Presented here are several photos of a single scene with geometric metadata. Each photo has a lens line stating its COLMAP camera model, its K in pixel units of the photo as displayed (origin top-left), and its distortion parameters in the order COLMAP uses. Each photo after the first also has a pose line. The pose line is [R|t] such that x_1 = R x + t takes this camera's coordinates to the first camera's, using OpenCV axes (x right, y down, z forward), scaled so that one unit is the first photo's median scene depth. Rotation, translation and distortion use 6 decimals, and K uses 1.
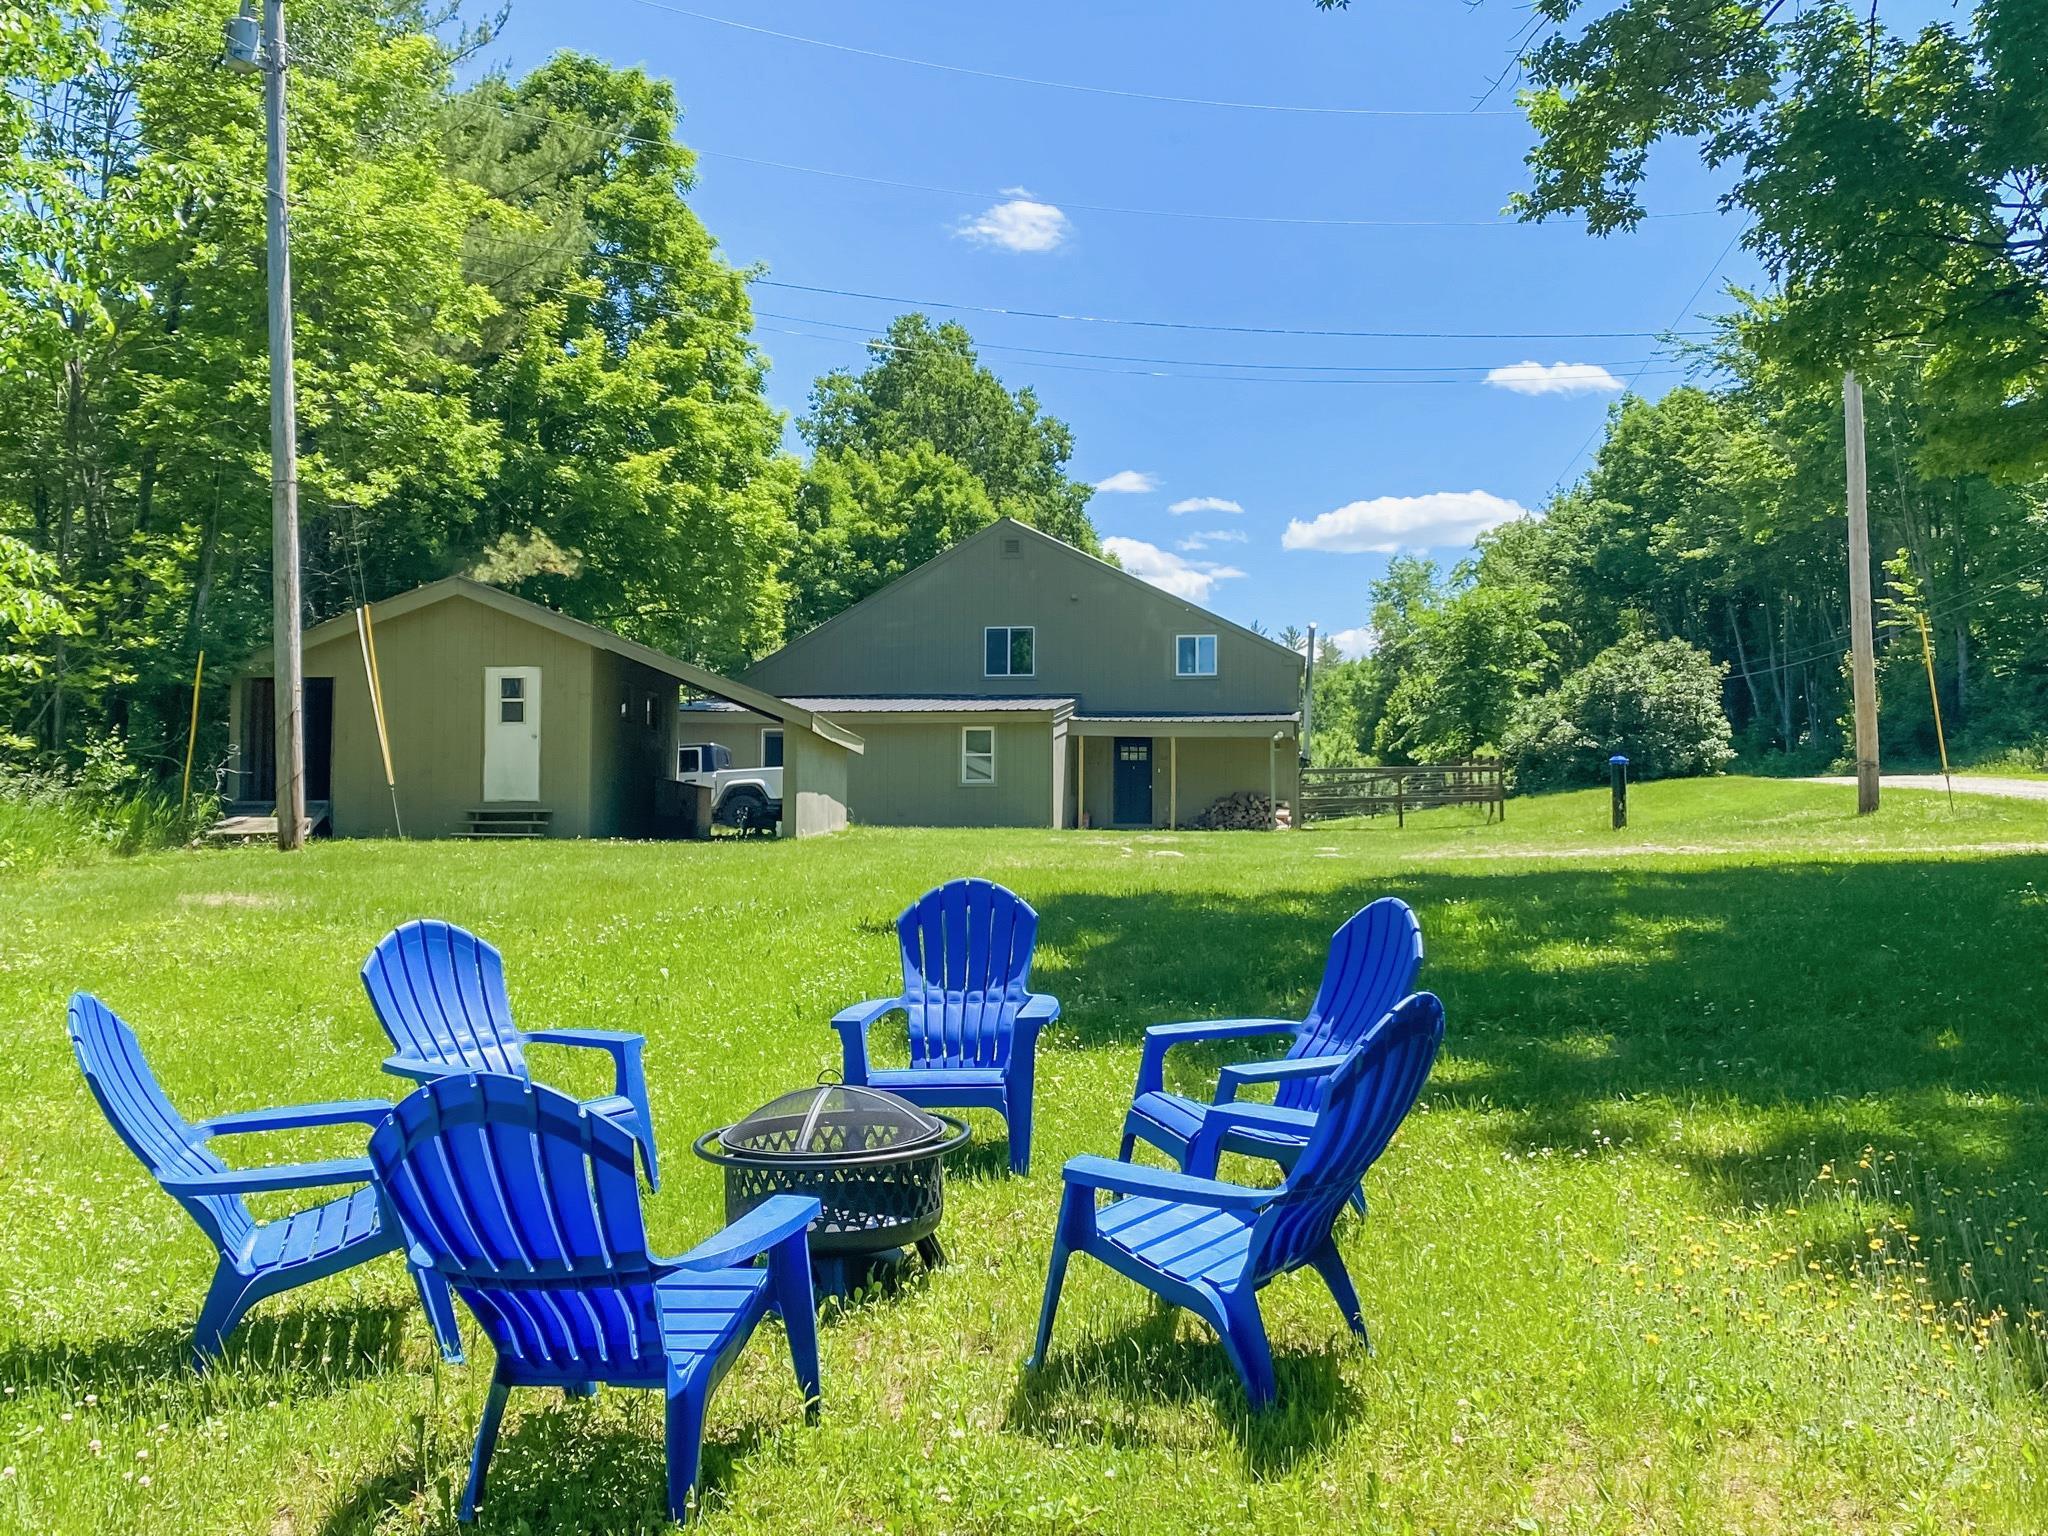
lens RADIAL K [[1894.6, 0, 1024.0], [0, 1894.6, 768.0], [0, 0, 1]] dist [0.078336, -0.000397]
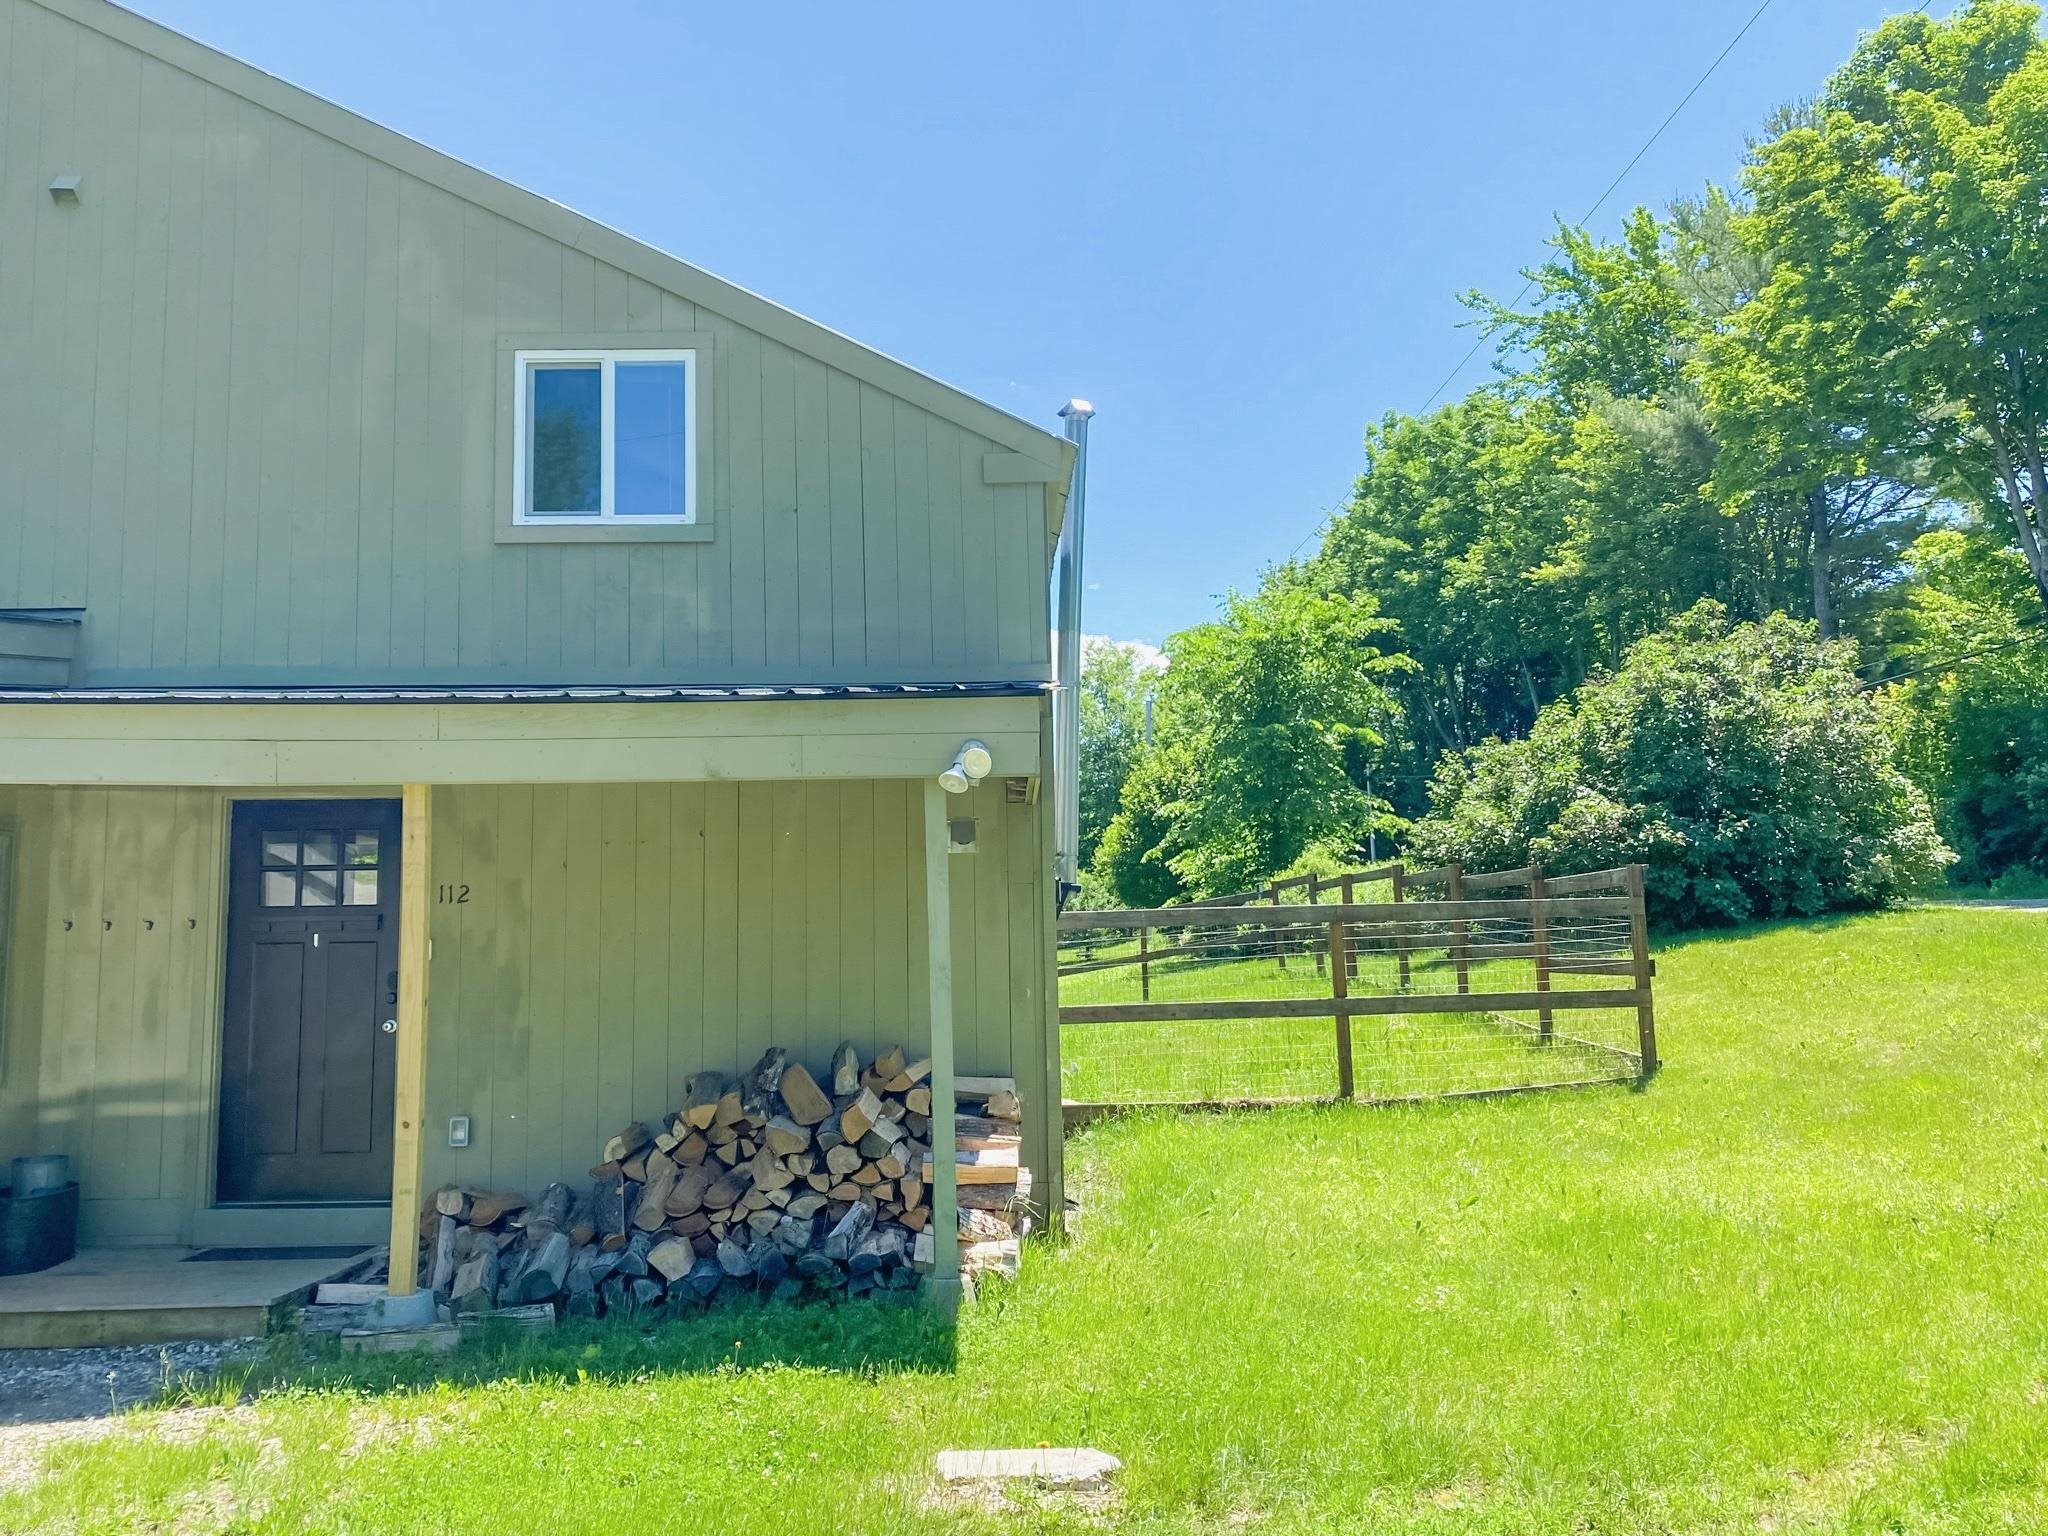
lens RADIAL K [[1680.7, 0, 1024.0], [0, 1680.7, 768.0], [0, 0, 1]] dist [0.000402, -0.003218]
pose [[0.985618, -0.003254, 0.168957, 0.080984], [0.014815, 0.997629, -0.067213, -0.004362], [-0.168338, 0.068750, 0.983329, 0.606521]]
